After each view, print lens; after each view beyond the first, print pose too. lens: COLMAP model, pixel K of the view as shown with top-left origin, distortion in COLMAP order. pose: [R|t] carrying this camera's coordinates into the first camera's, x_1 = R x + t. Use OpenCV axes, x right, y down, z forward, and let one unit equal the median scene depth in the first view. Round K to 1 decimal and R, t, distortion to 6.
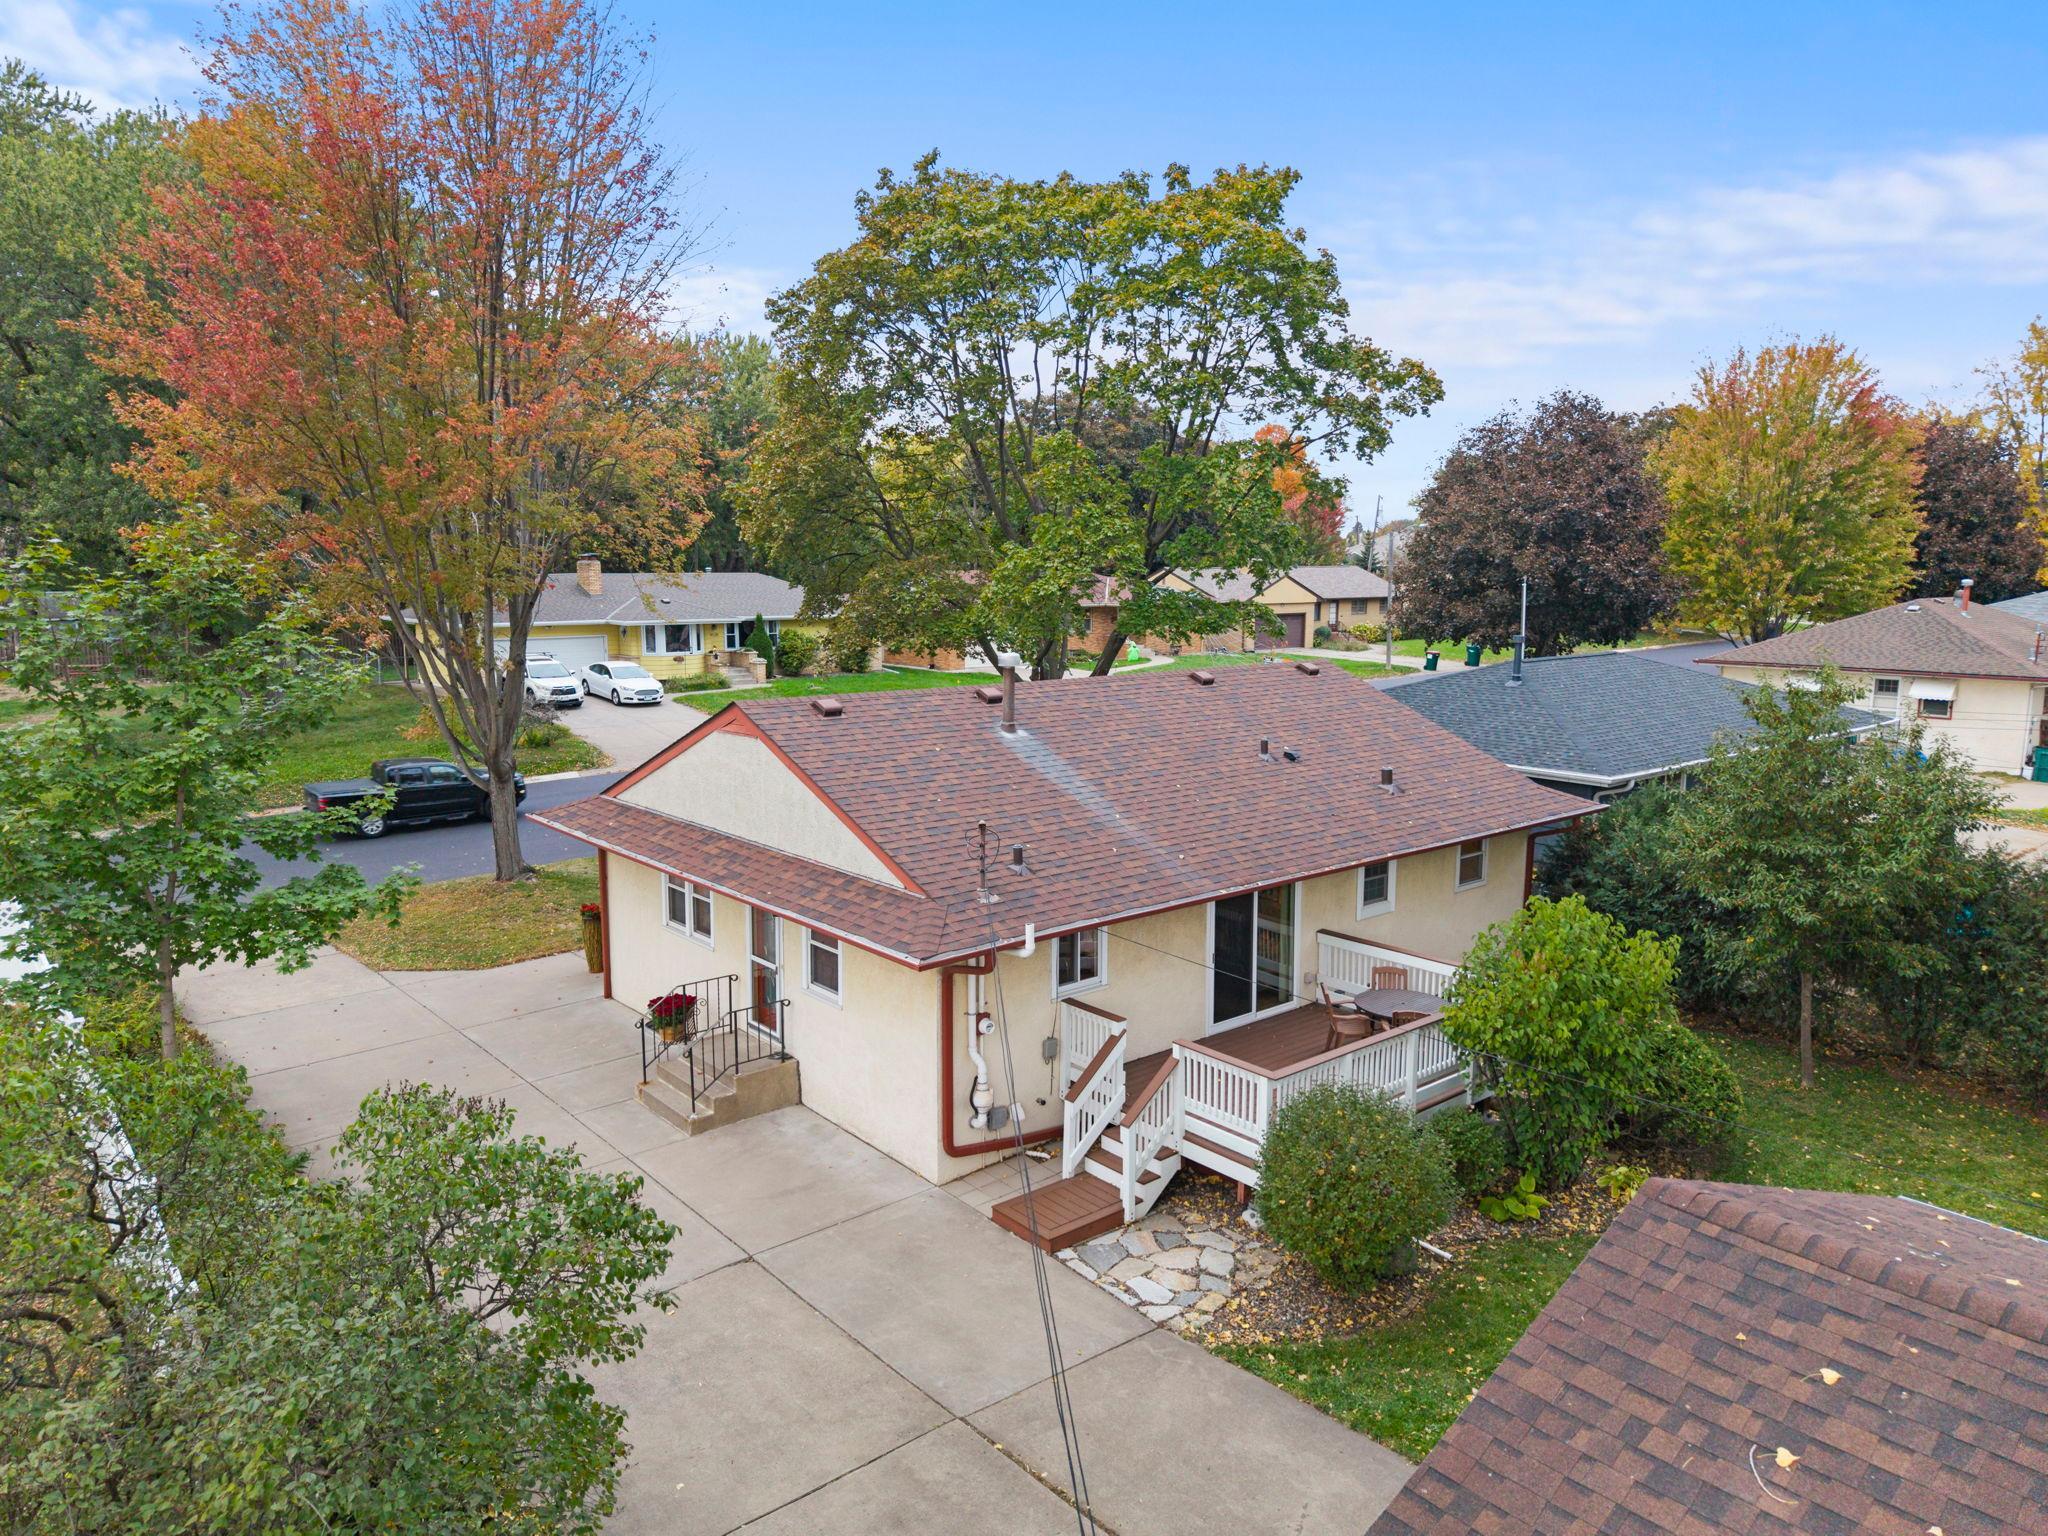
lens RADIAL K [[1363.6, 0, 1019.8], [0, 1363.6, 778.8], [0, 0, 1]] dist [0.034077, -0.041369]
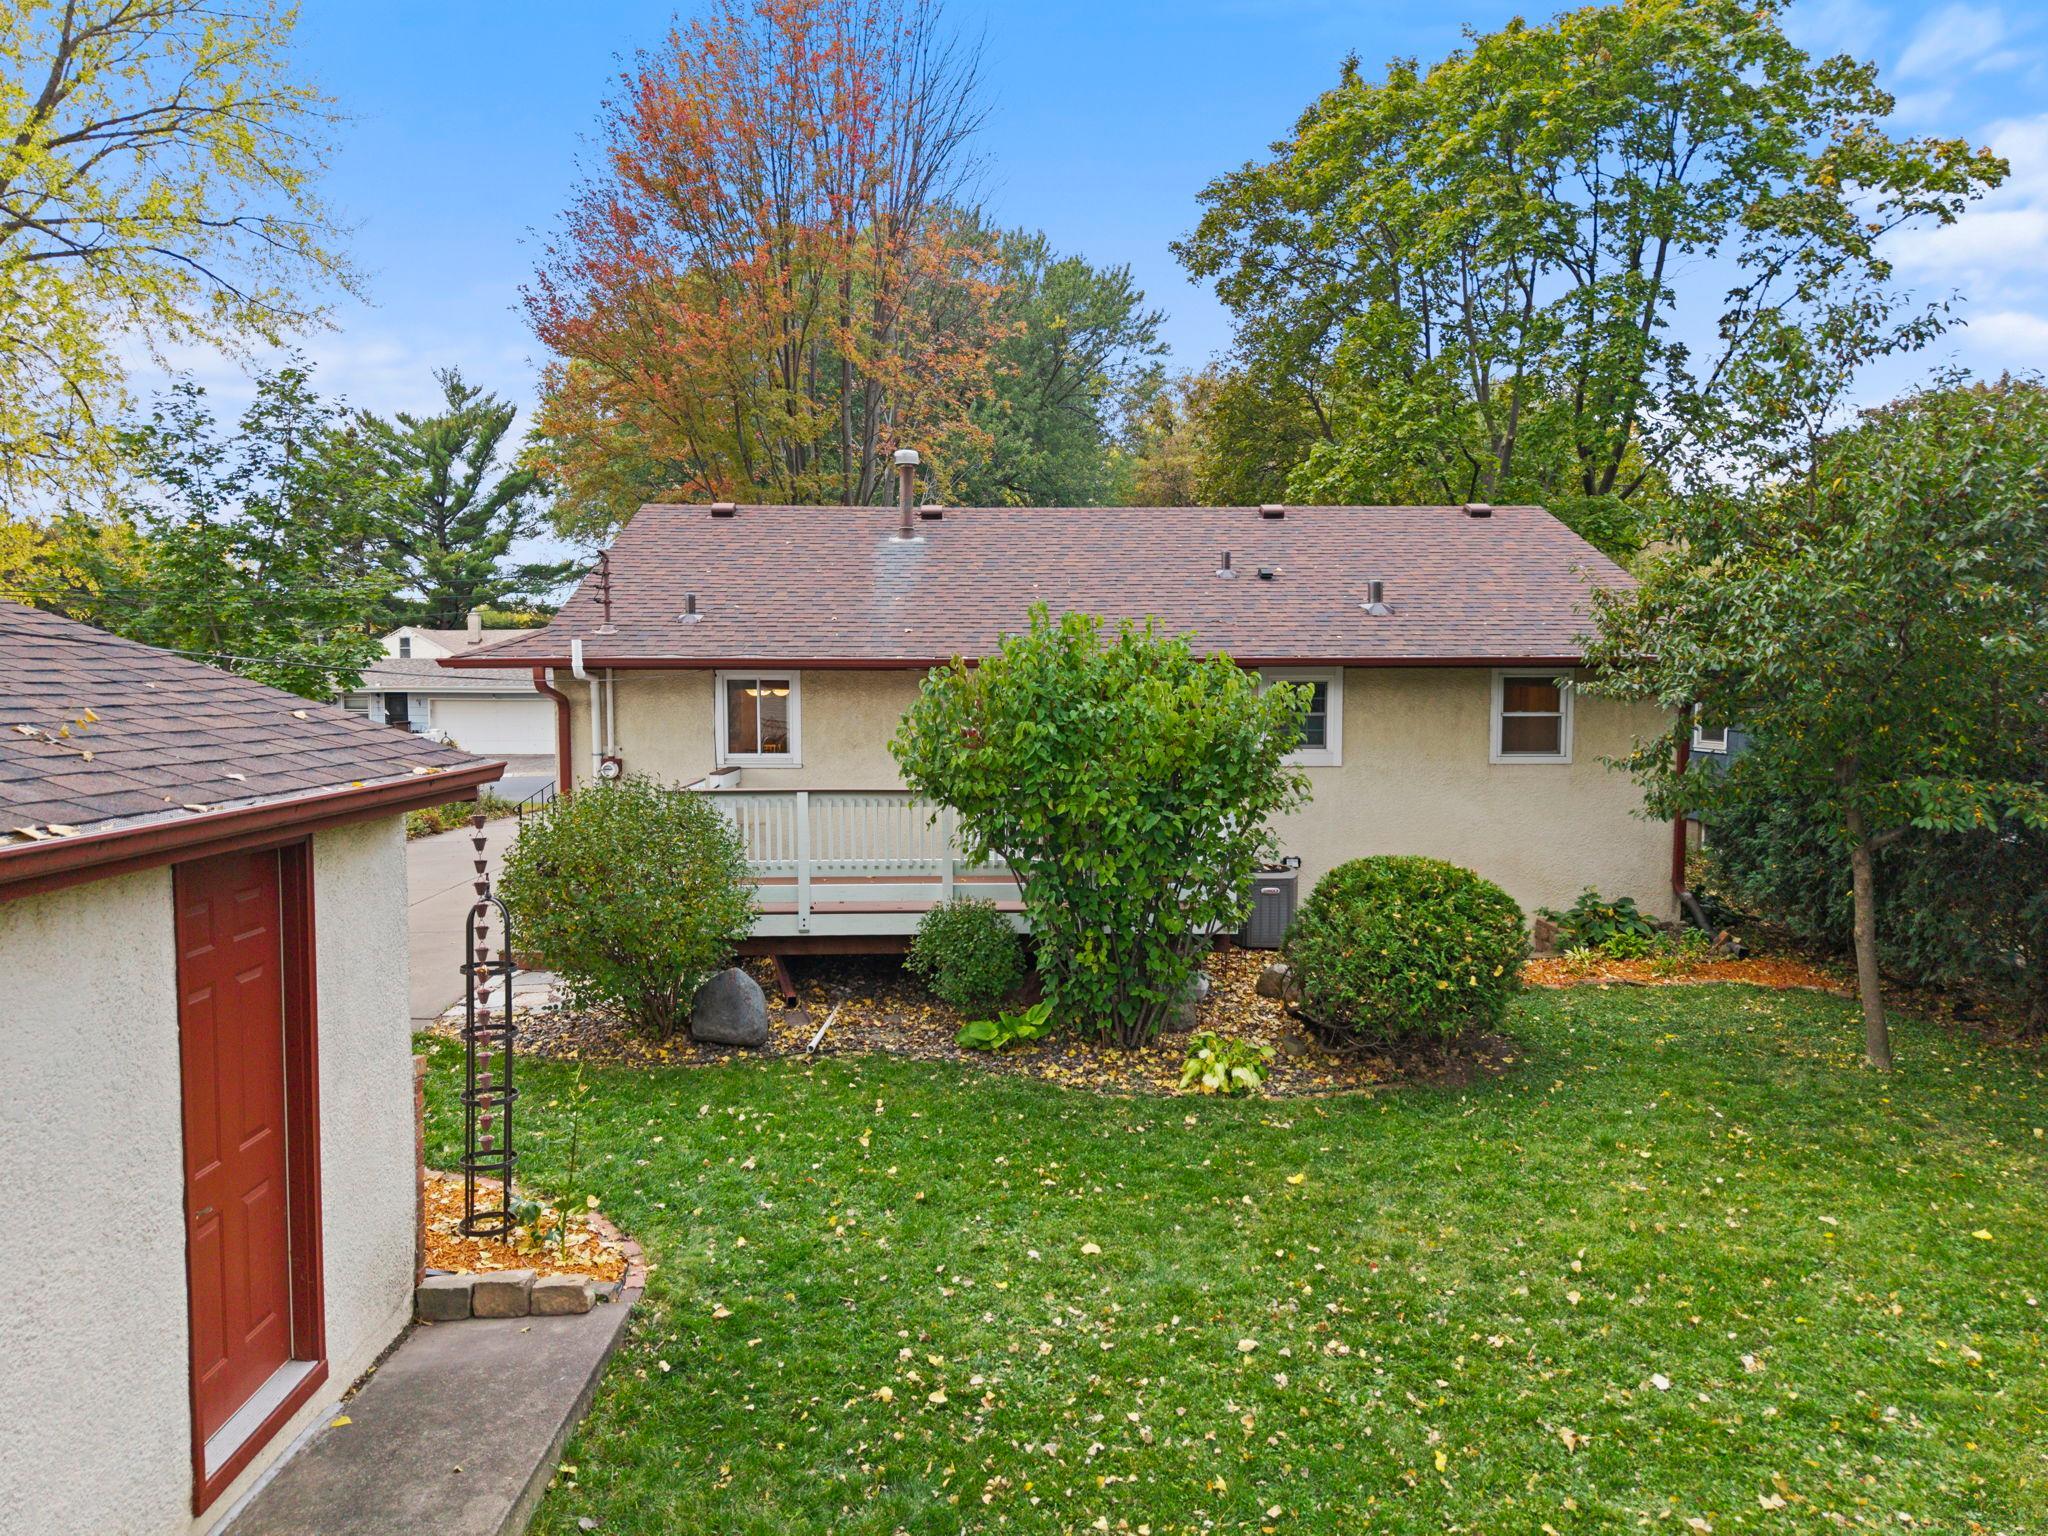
lens RADIAL K [[1363.6, 0, 1019.8], [0, 1363.6, 778.8], [0, 0, 1]] dist [0.034077, -0.041369]
pose [[0.794308, 0.043828, -0.605932, 0.773794], [-0.094232, 0.994211, -0.051615, 0.209148], [0.600163, 0.098096, 0.793840, 0.424427]]
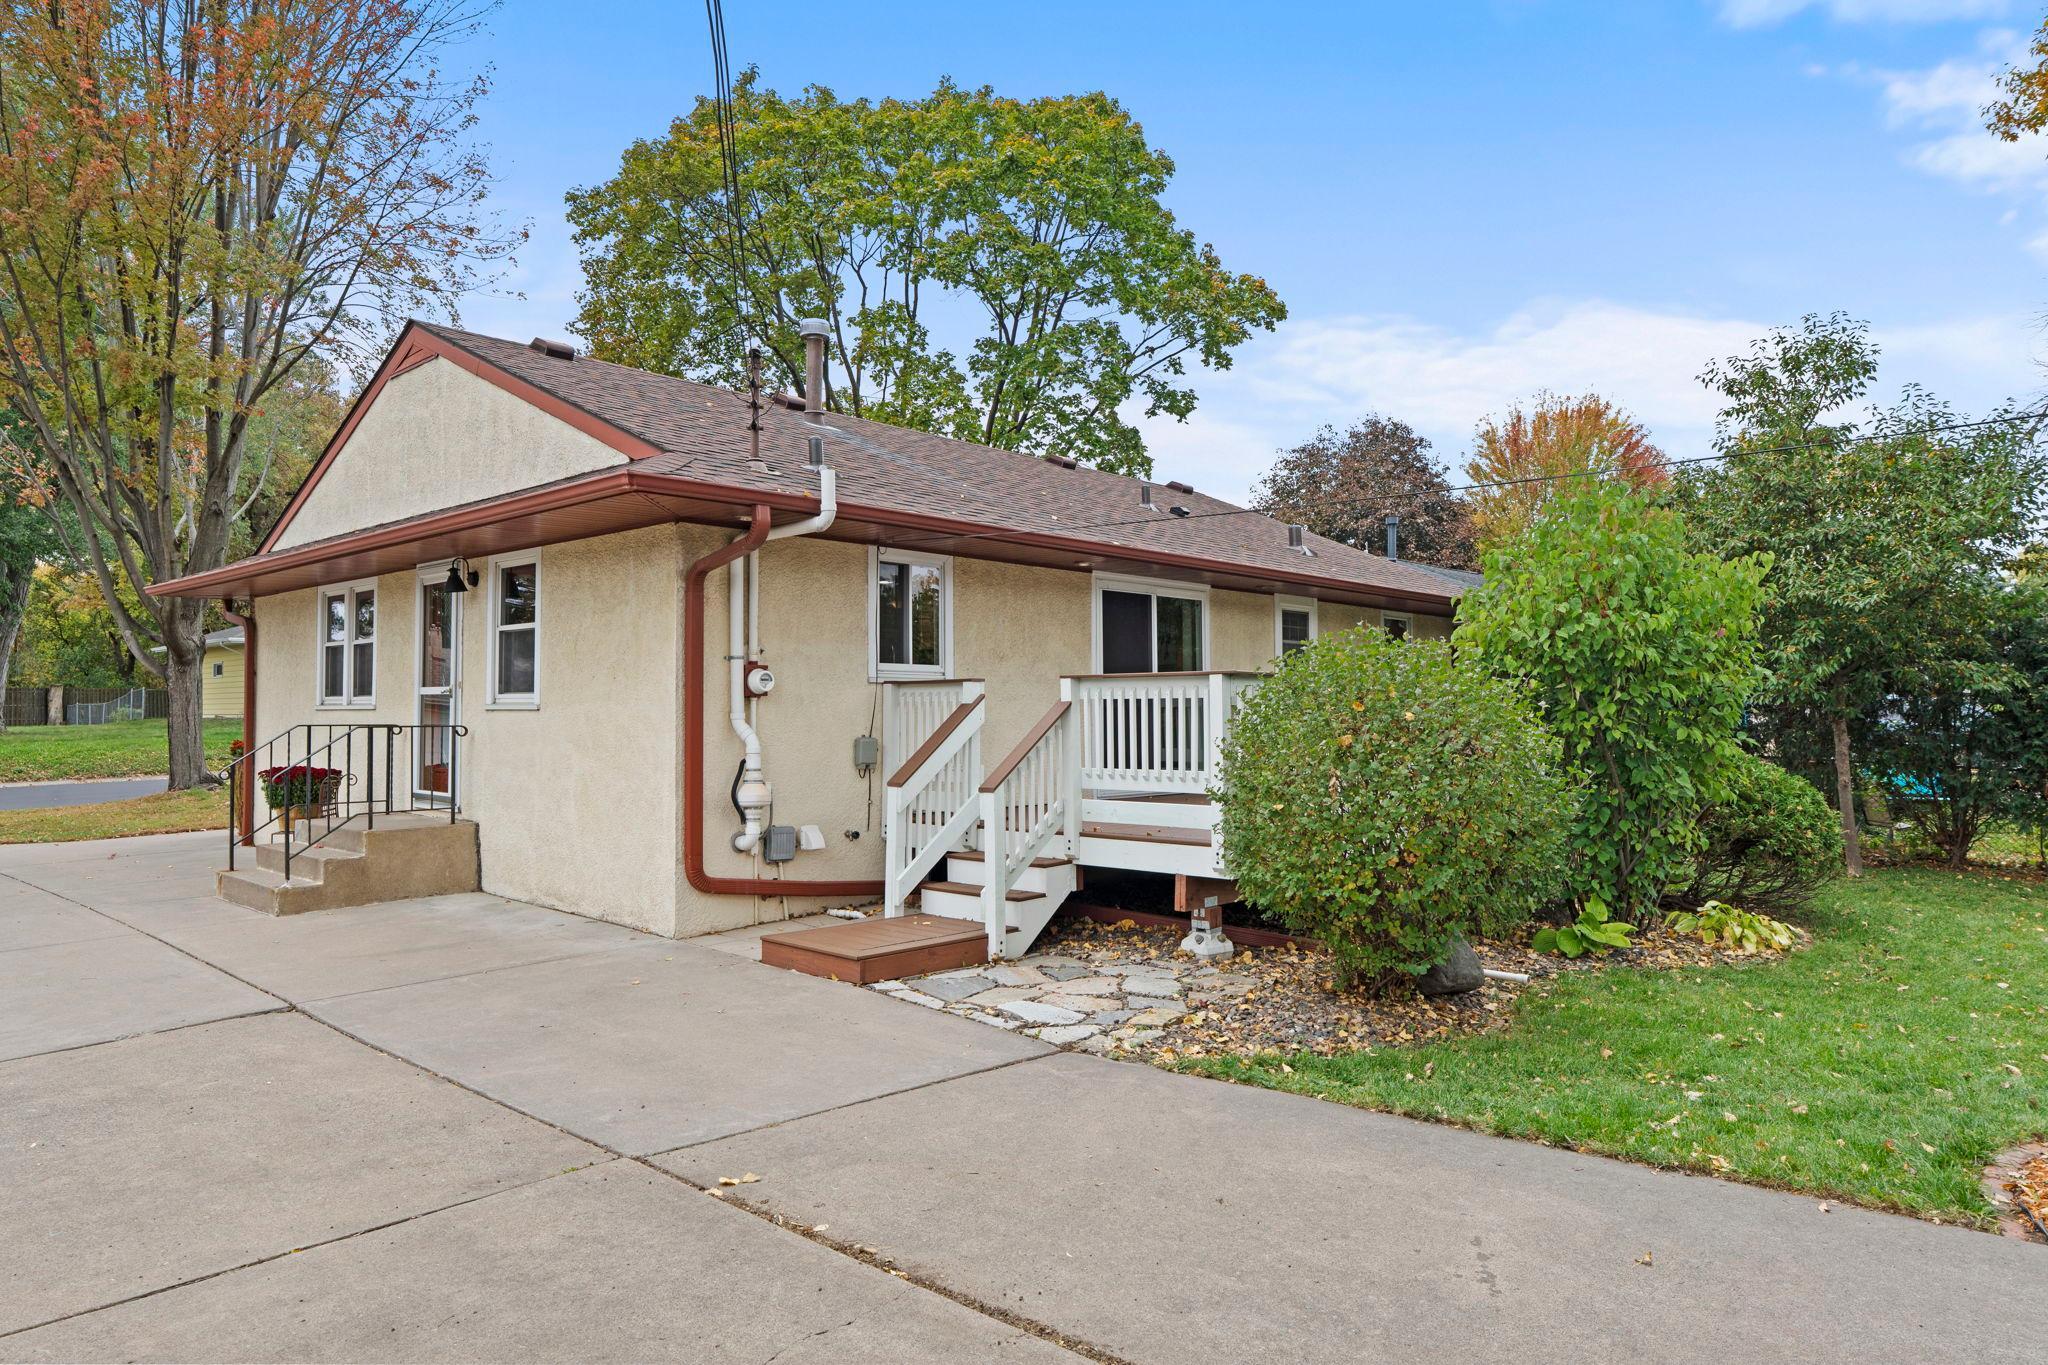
lens RADIAL K [[1273.1, 0, 1015.3], [0, 1273.1, 687.0], [0, 0, 1]] dist [-0.002585, 0.000479]
pose [[0.992457, 0.000191, 0.122597, 0.019606], [0.021240, 0.984609, -0.173476, 0.287673], [-0.120743, 0.174772, 0.977178, 0.417411]]
